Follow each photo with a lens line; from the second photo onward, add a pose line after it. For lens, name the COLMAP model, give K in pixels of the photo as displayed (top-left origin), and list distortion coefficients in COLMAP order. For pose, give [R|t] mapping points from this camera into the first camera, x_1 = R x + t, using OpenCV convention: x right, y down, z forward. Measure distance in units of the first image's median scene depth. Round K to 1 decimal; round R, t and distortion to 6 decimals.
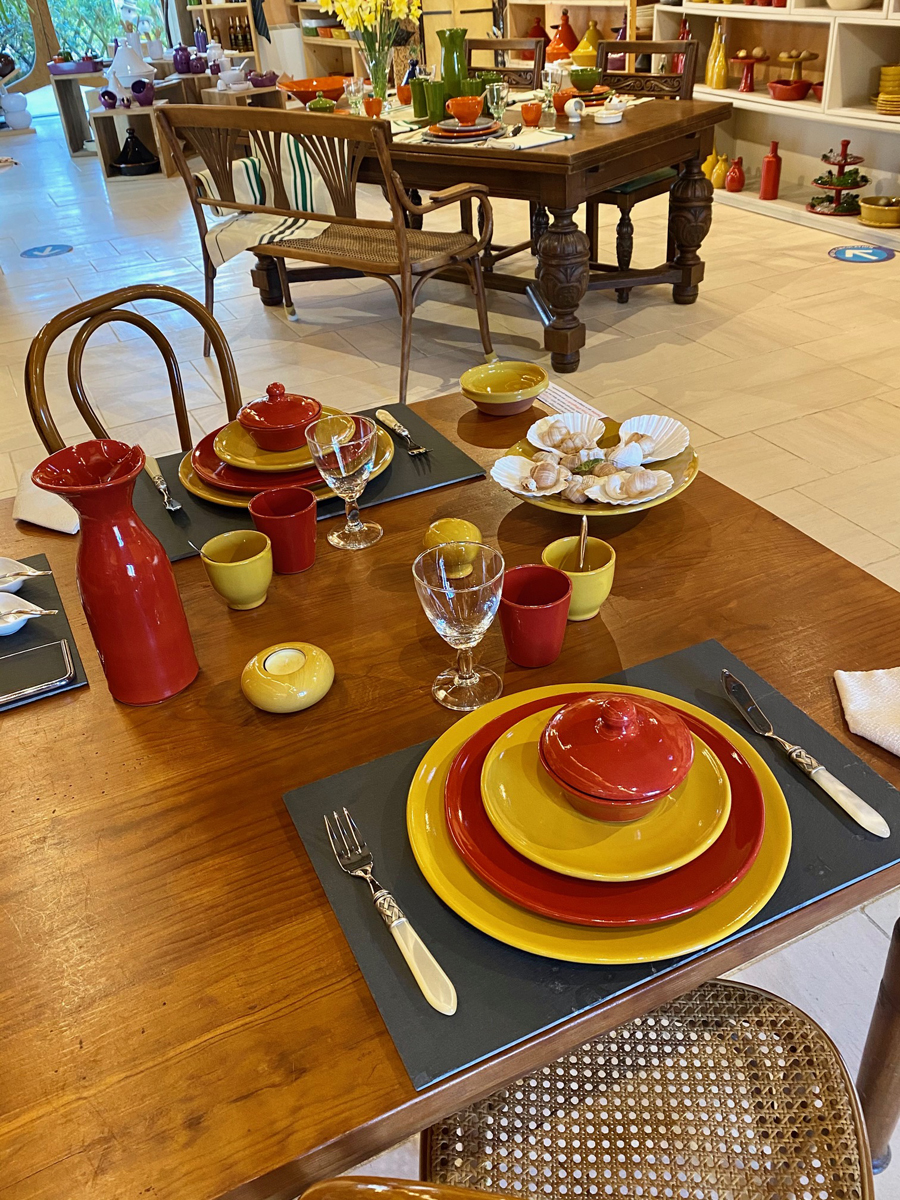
lens RADIAL K [[1011.1, 0, 461.8], [0, 1011.1, 602.3], [0, 0, 1]] dist [-0.001339, -0.001226]
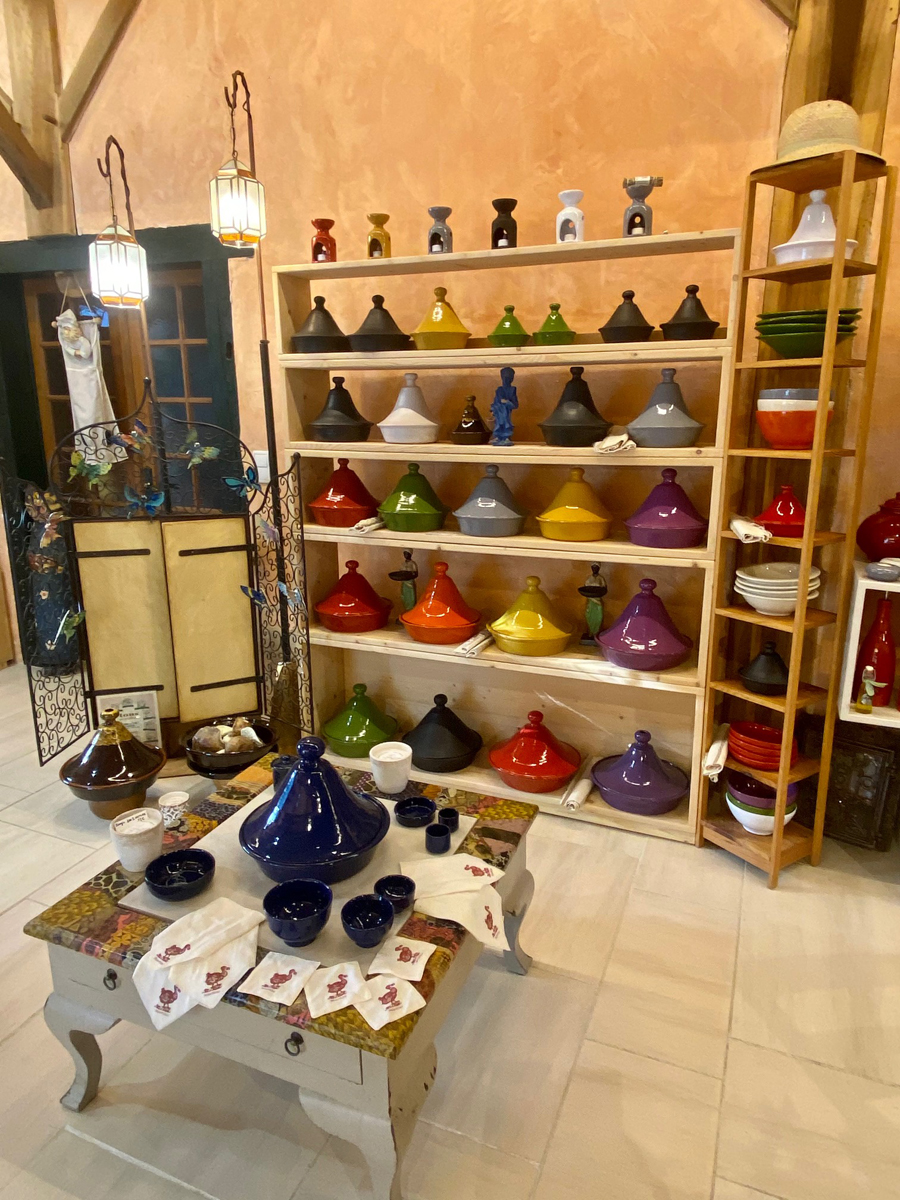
lens RADIAL K [[783.2, 0, 452.2], [0, 783.2, 600.3], [0, 0, 1]] dist [0.049604, -0.050369]
pose [[0.760993, -0.097585, 0.641379, -0.208566], [0.315195, 0.919715, -0.234044, -0.591490], [-0.567047, 0.380265, 0.730655, 0.892369]]
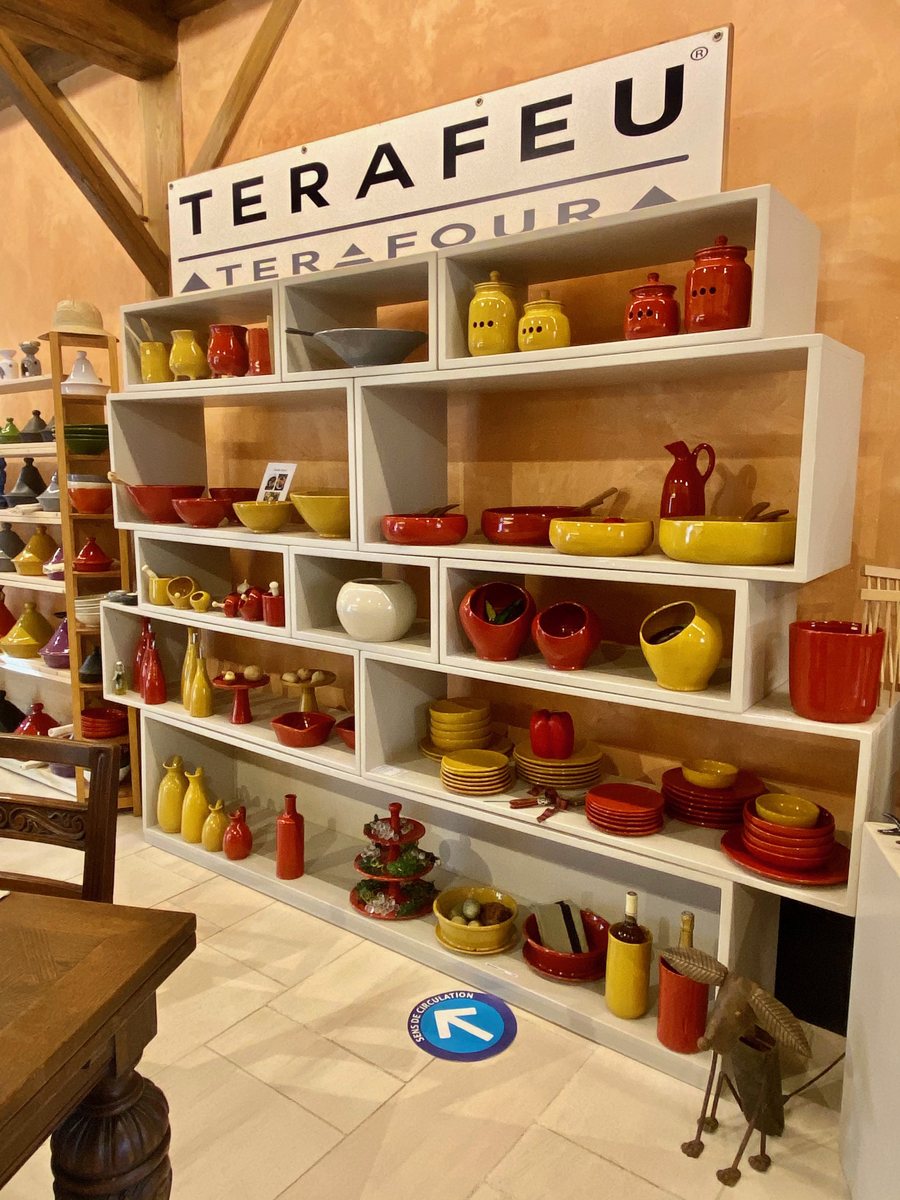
lens RADIAL K [[842.6, 0, 439.9], [0, 842.6, 605.9], [0, 0, 1]] dist [0.039978, -0.044933]
pose [[0.894756, 0.003013, 0.446545, 0.146530], [0.190277, 0.902083, -0.387351, -0.331162], [-0.403988, 0.431552, 0.806571, 0.449925]]
